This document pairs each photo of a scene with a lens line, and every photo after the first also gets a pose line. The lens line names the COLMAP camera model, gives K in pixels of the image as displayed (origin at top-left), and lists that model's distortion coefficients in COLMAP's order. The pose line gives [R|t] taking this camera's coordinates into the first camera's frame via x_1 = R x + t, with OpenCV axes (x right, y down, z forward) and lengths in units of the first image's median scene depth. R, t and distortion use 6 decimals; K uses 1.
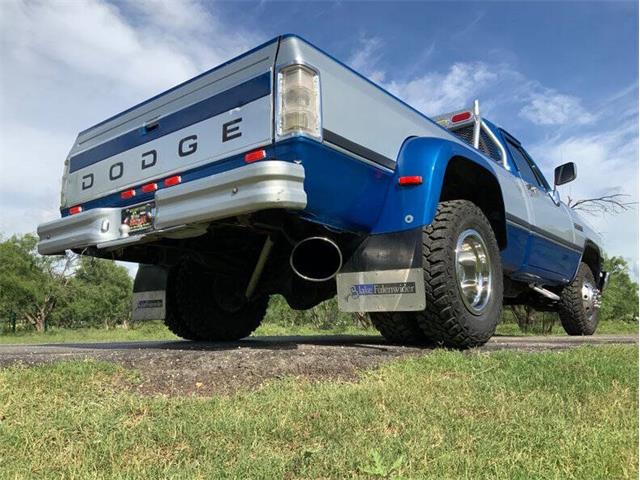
lens RADIAL K [[545.3, 0, 320.0], [0, 545.3, 240.0], [0, 0, 1]] dist [-0.004585, -0.007947]
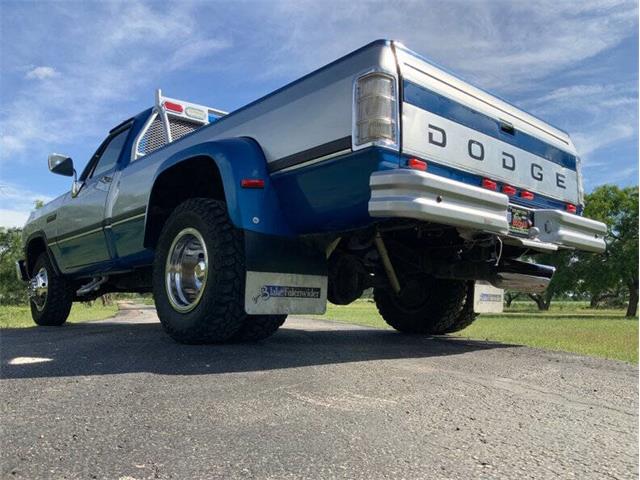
lens RADIAL K [[540.5, 0, 321.3], [0, 540.5, 252.3], [0, 0, 1]] dist [-0.000366, -0.003563]
pose [[0.163704, 0.136258, 0.977054, -1.115804], [-0.128313, 0.984943, -0.115860, 0.157439], [-0.978129, -0.106402, 0.178723, 0.943771]]
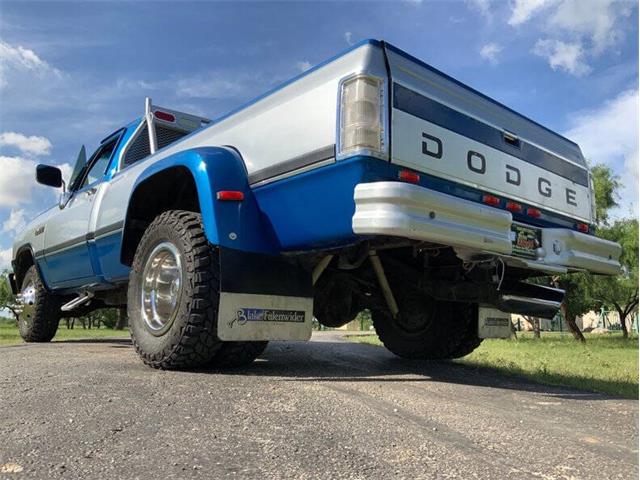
lens RADIAL K [[545.3, 0, 320.0], [0, 545.3, 240.0], [0, 0, 1]] dist [-0.004585, -0.007947]
pose [[0.180183, 0.187441, 0.965609, -1.006285], [-0.142986, 0.976239, -0.162824, 0.128296], [-0.973185, -0.108730, 0.202703, 0.911635]]
